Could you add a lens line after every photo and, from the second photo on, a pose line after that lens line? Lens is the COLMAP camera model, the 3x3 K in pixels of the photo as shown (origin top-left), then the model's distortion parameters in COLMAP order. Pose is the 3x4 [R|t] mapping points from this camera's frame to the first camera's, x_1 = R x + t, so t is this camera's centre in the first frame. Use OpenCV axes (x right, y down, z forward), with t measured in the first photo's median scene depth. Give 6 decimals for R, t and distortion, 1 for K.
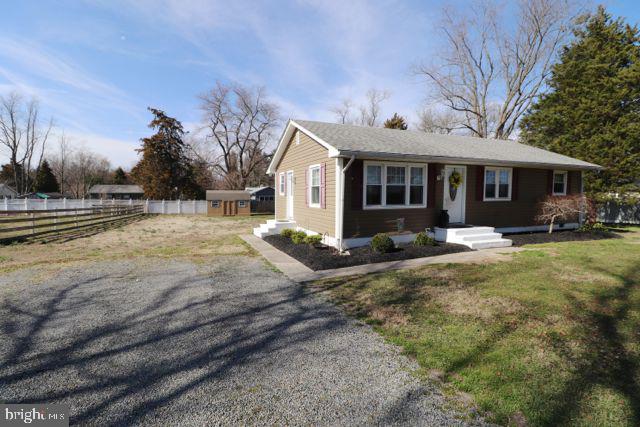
lens RADIAL K [[297.8, 0, 315.6], [0, 297.8, 213.7], [0, 0, 1]] dist [-0.014118, -0.004941]
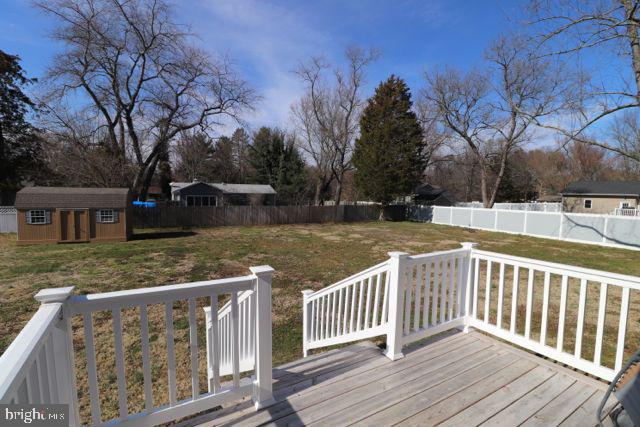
lens RADIAL K [[297.8, 0, 316.3], [0, 297.8, 216.2], [0, 0, 1]] dist [-0.014118, -0.004941]
pose [[0.991911, 0.010590, 0.126490, 0.073559], [-0.013030, 0.999744, 0.018475, -0.113773], [-0.126262, -0.019974, 0.991796, 1.187673]]
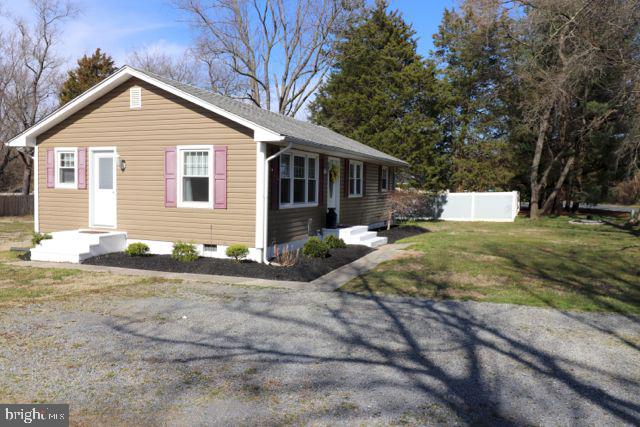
lens RADIAL K [[495.8, 0, 317.6], [0, 495.8, 211.4], [0, 0, 1]] dist [0.026537, -0.001170]
pose [[0.712568, -0.020750, 0.701296, -0.393587], [0.030110, 0.999546, -0.001020, -0.001761], [-0.700956, 0.021843, 0.712870, -0.008982]]
